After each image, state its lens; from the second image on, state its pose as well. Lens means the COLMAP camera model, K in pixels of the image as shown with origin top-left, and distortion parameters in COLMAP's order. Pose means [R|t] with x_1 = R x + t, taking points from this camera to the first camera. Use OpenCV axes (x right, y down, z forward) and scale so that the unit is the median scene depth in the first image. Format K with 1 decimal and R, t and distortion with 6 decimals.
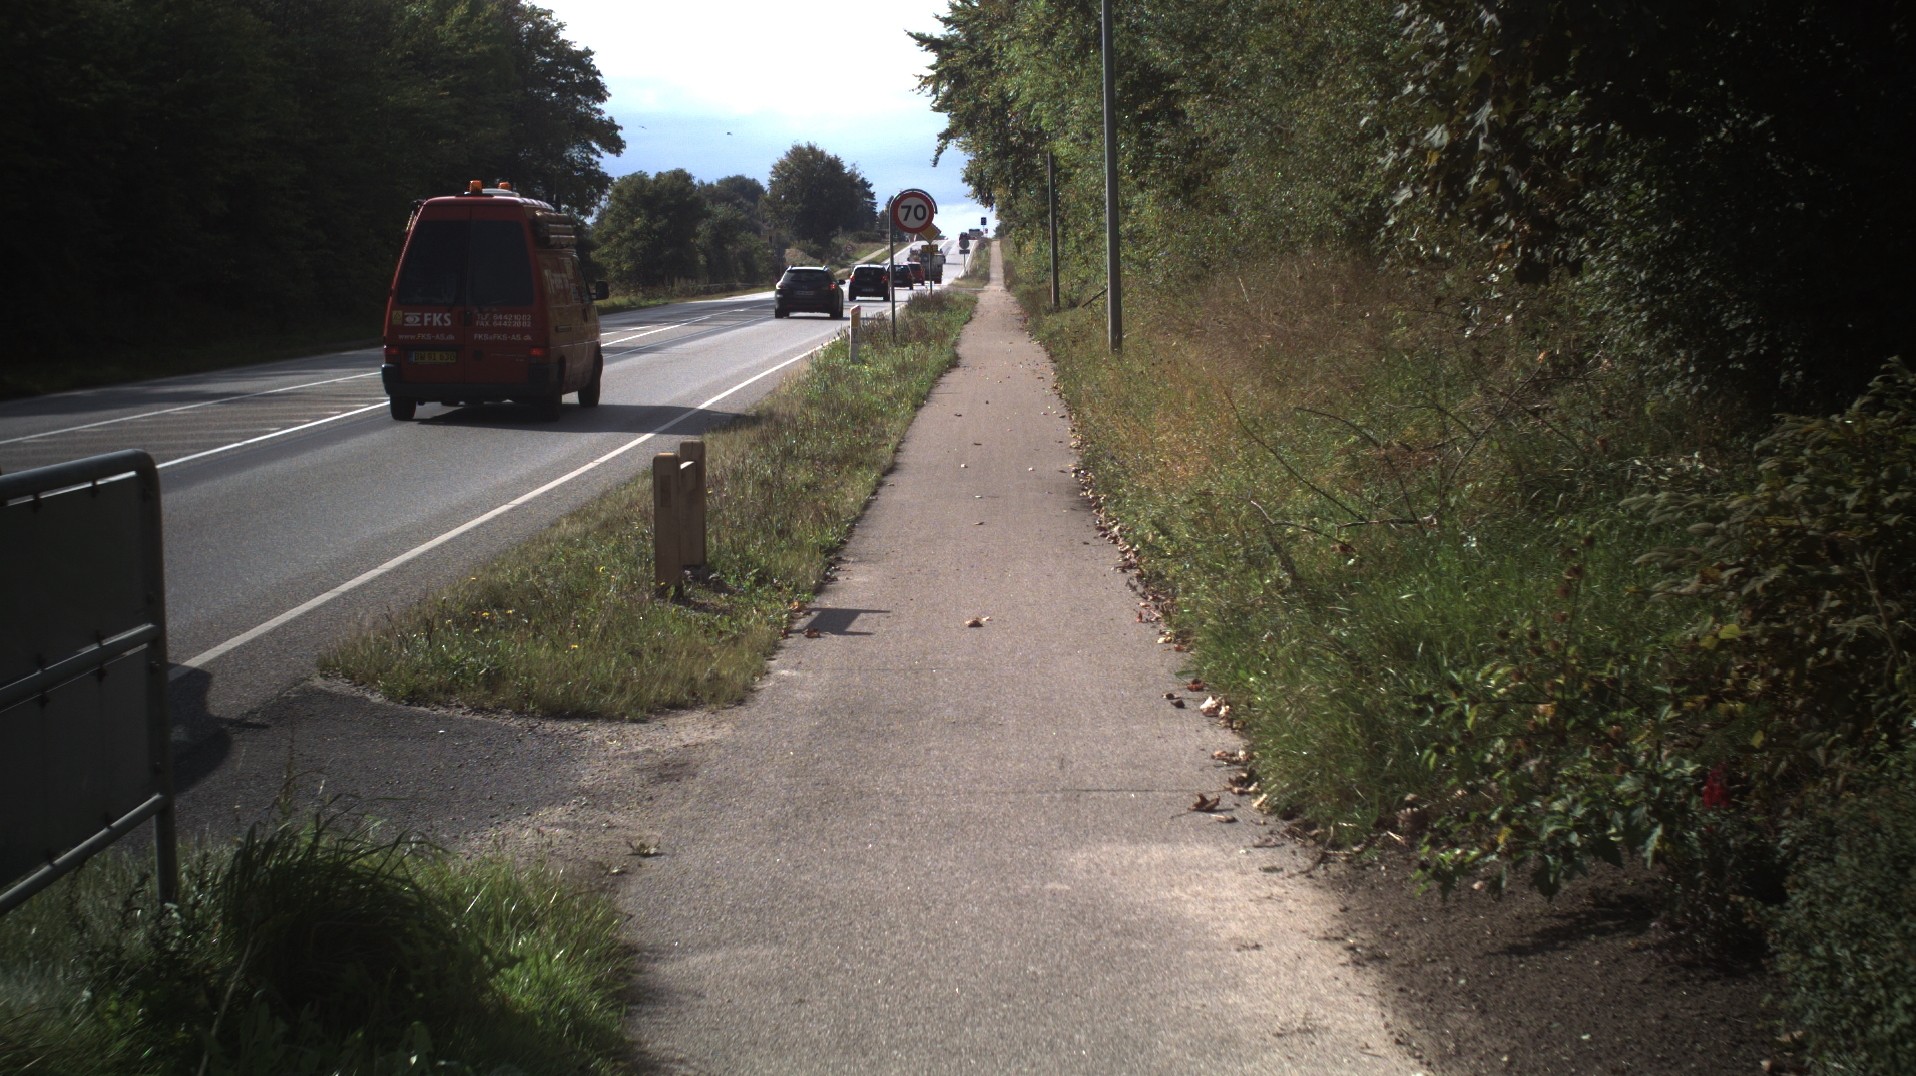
lens RADIAL K [[3695.7, 0, 958.0], [0, 3695.7, 538.0], [0, 0, 1]] dist [-0.280709, 0.128920]
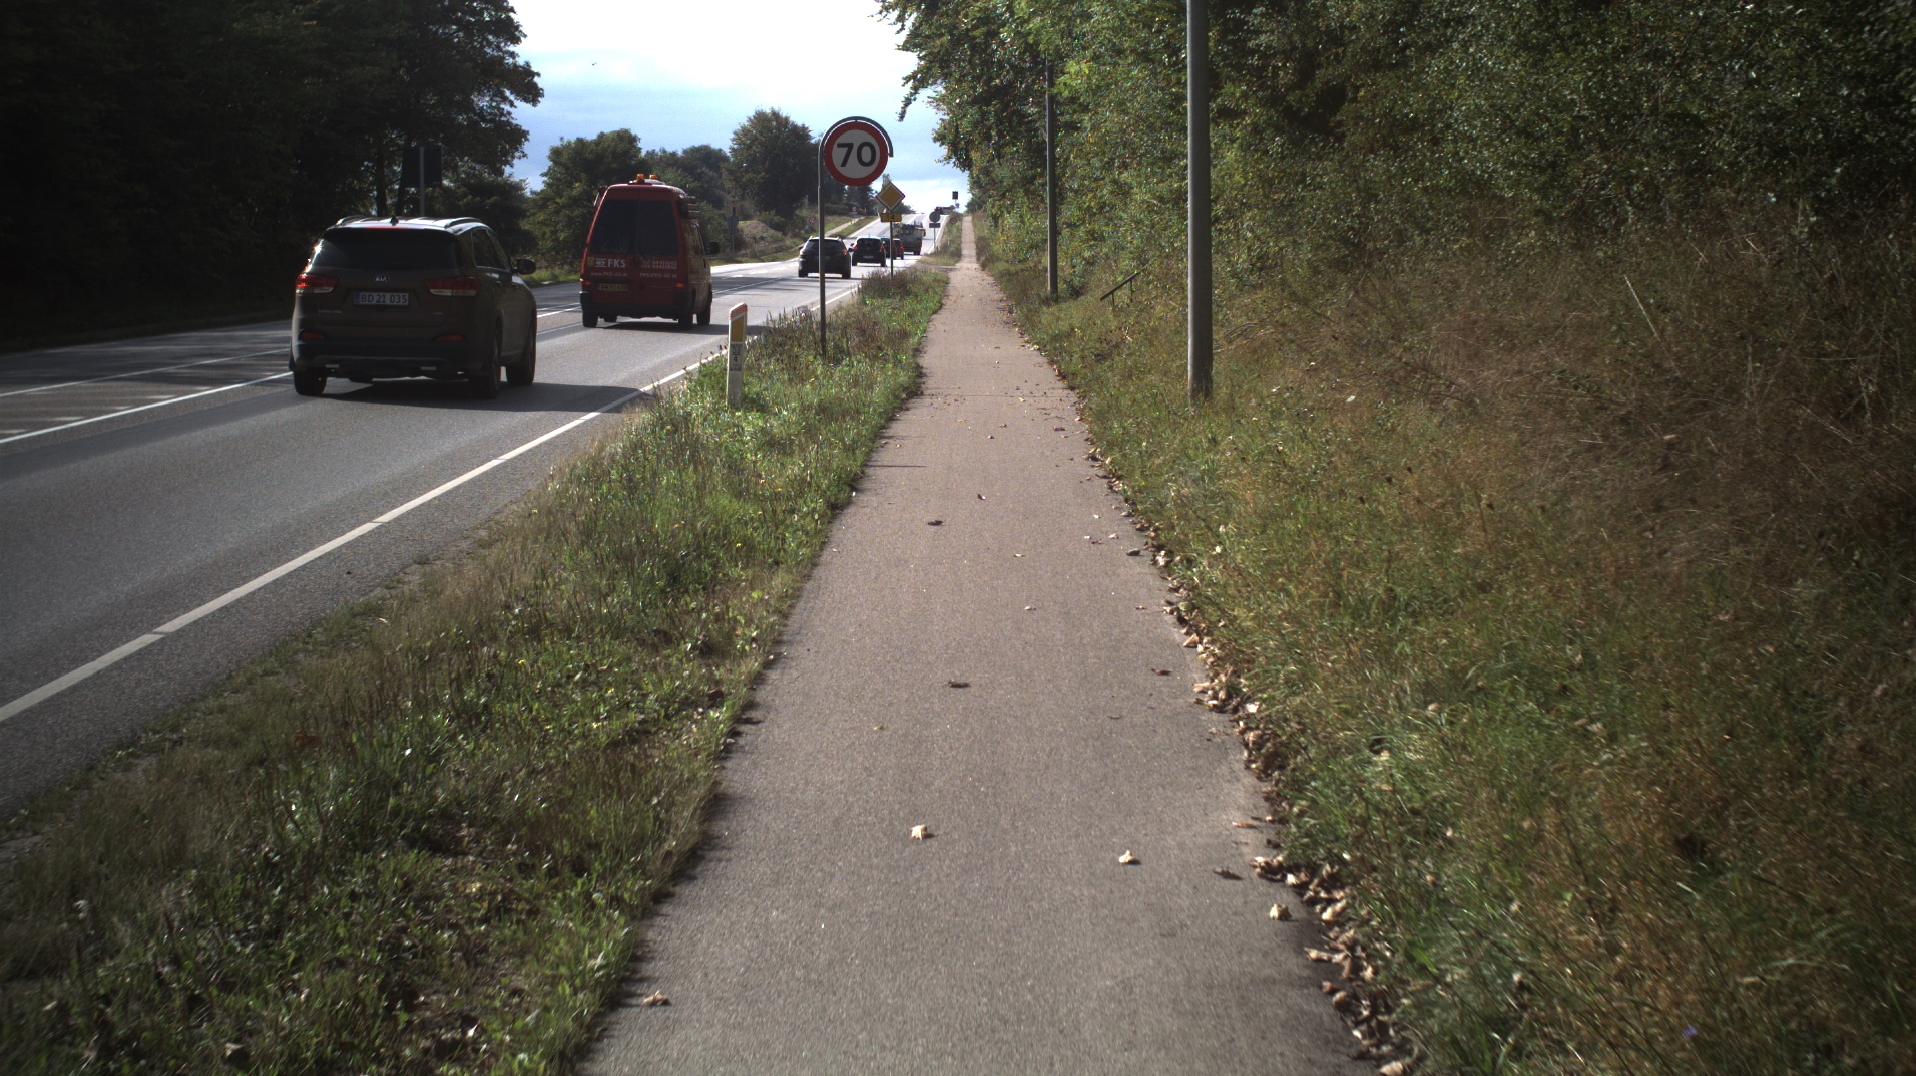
lens RADIAL K [[3695.7, 0, 958.0], [0, 3695.7, 538.0], [0, 0, 1]] dist [-0.280709, 0.128920]
pose [[0.999840, 0.015276, 0.009292, 0.000402], [-0.015336, 0.999862, 0.006426, -0.012555], [-0.009192, -0.006567, 0.999936, 0.175050]]
